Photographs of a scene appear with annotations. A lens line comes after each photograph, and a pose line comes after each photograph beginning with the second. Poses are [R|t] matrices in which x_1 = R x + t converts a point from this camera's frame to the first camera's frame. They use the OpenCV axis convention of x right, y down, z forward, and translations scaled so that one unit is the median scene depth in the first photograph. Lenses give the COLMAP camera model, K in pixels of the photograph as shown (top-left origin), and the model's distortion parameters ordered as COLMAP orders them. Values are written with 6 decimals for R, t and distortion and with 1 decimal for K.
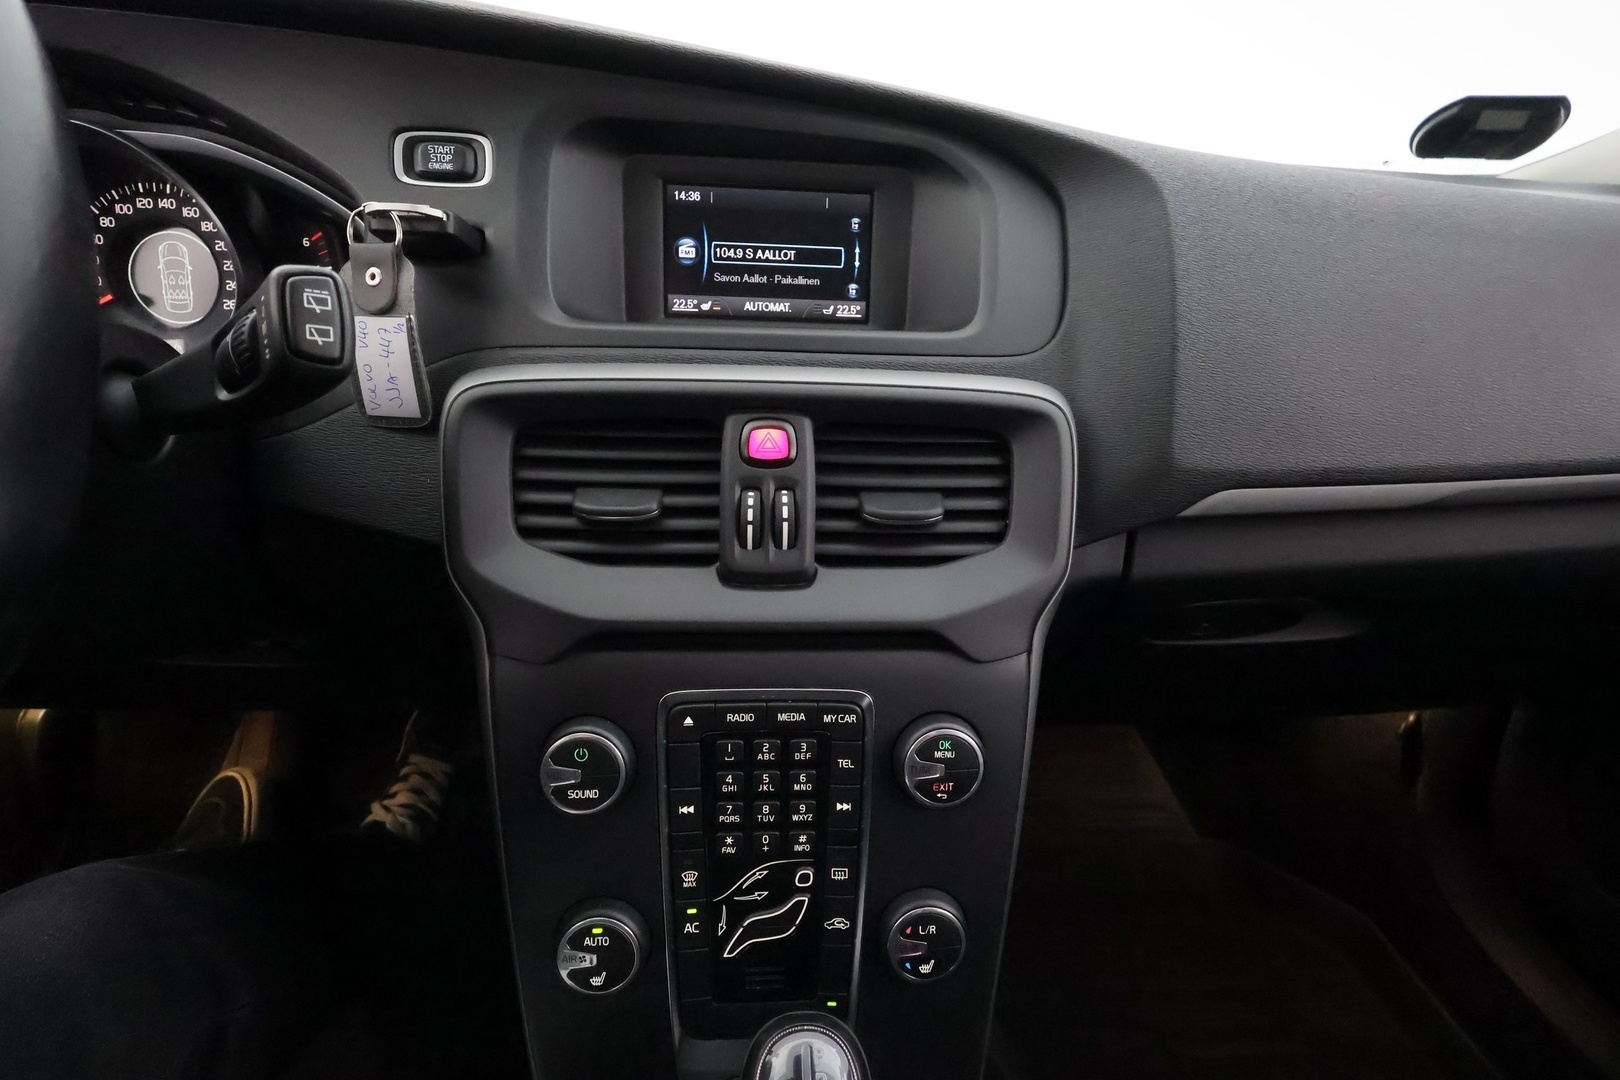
lens RADIAL K [[734.9, 0, 817.7], [0, 734.9, 543.9], [0, 0, 1]] dist [-0.005913, -0.000523]
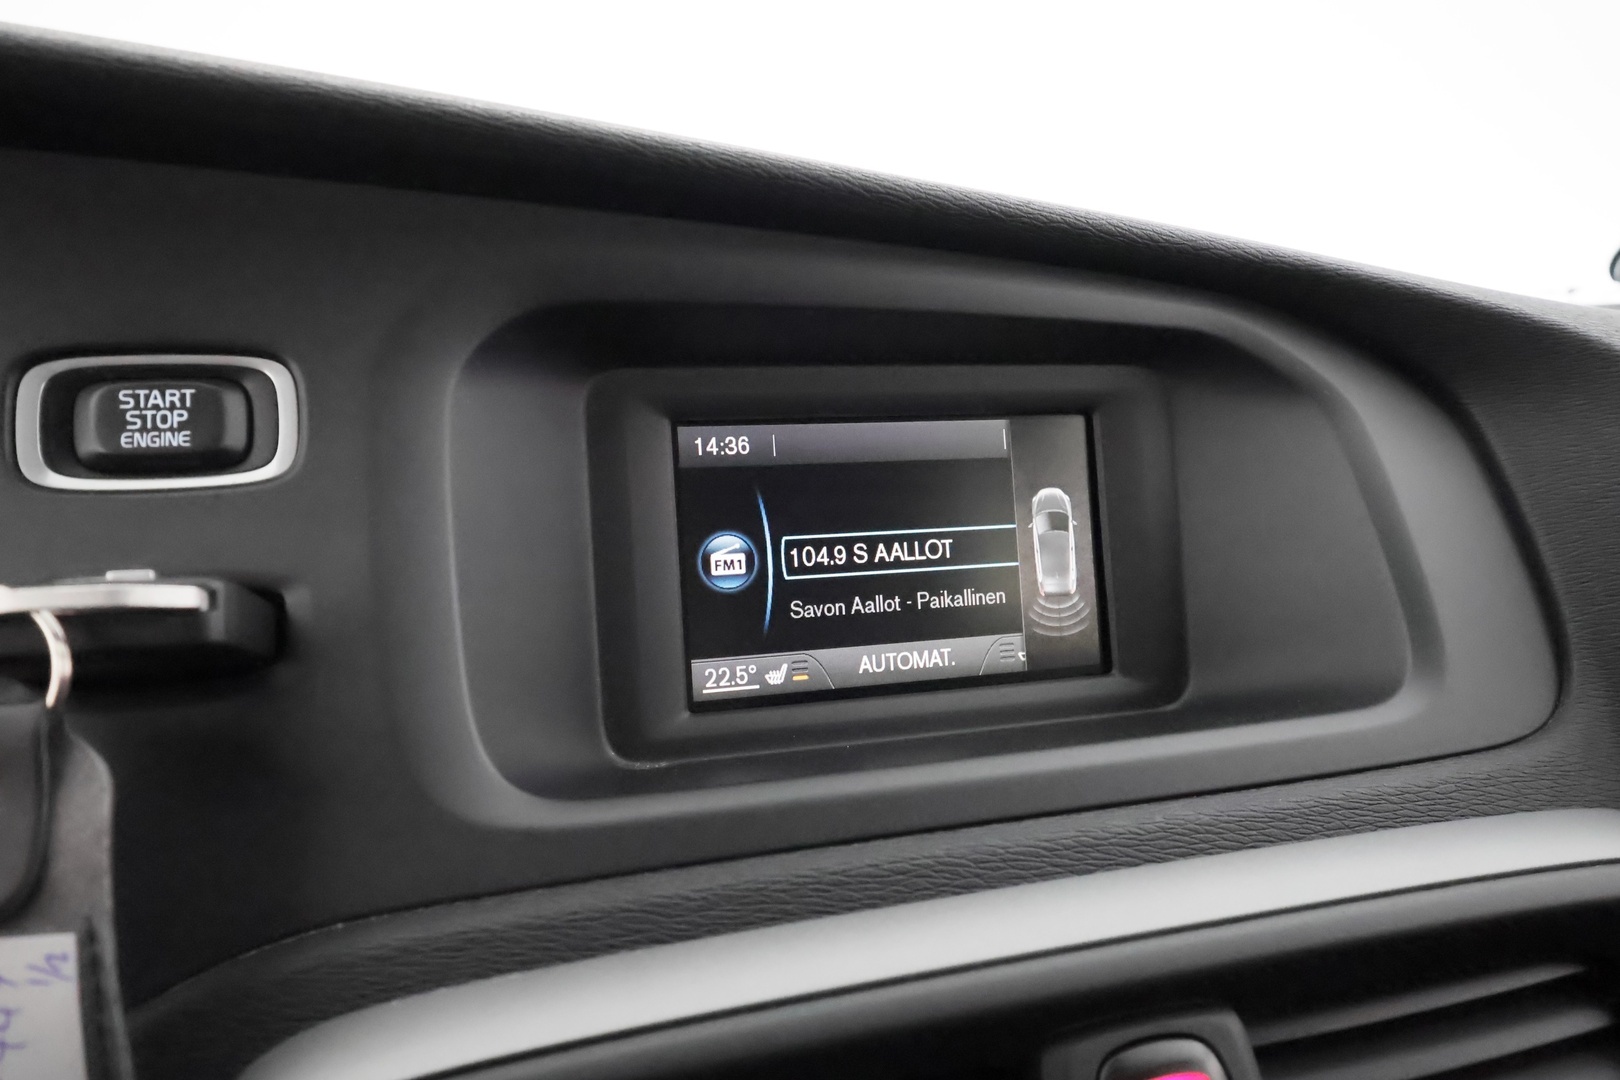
lens RADIAL K [[1100.2, 0, 819.1], [0, 1100.2, 546.9], [0, 0, 1]] dist [-0.002128, 0.003013]
pose [[0.974058, -0.084277, 0.210019, -0.309091], [0.131988, 0.965438, -0.224743, -0.293685], [-0.183819, 0.246633, 0.951516, 0.414540]]
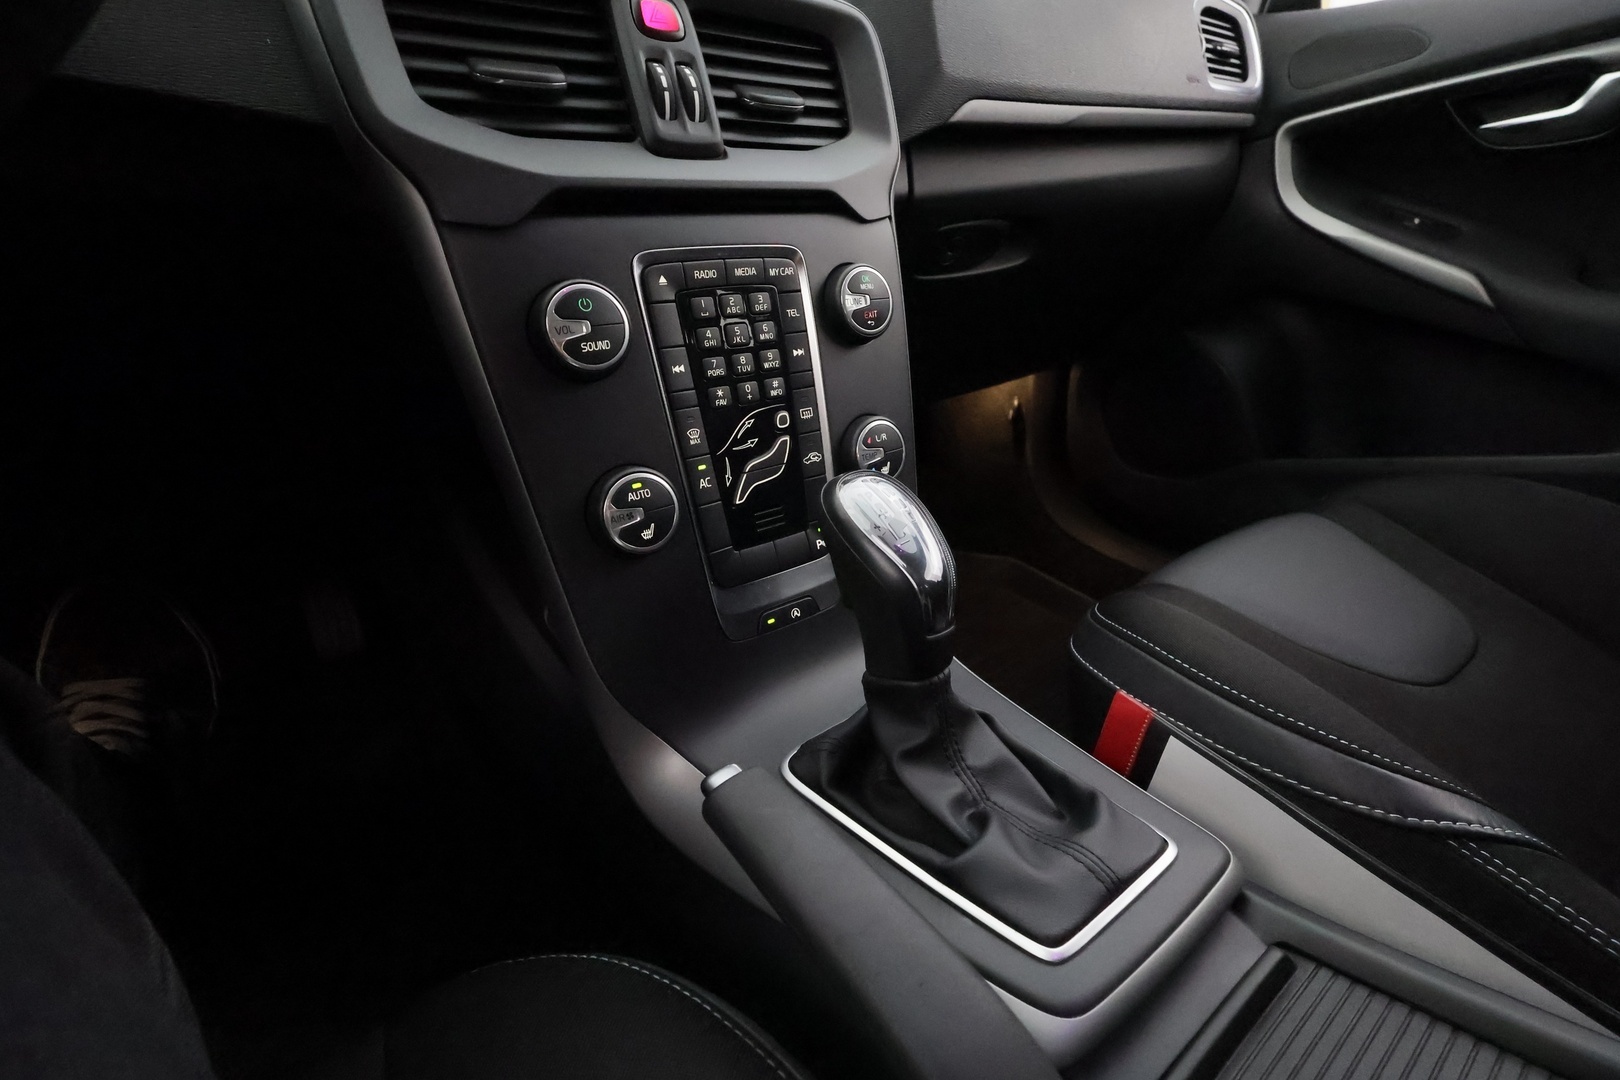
lens RADIAL K [[734.9, 0, 815.0], [0, 734.9, 532.8], [0, 0, 1]] dist [-0.005913, -0.000523]
pose [[0.835073, -0.256449, 0.486710, -0.541695], [0.214757, 0.966470, 0.140767, 0.443716], [-0.506490, -0.013027, 0.862147, -0.015050]]
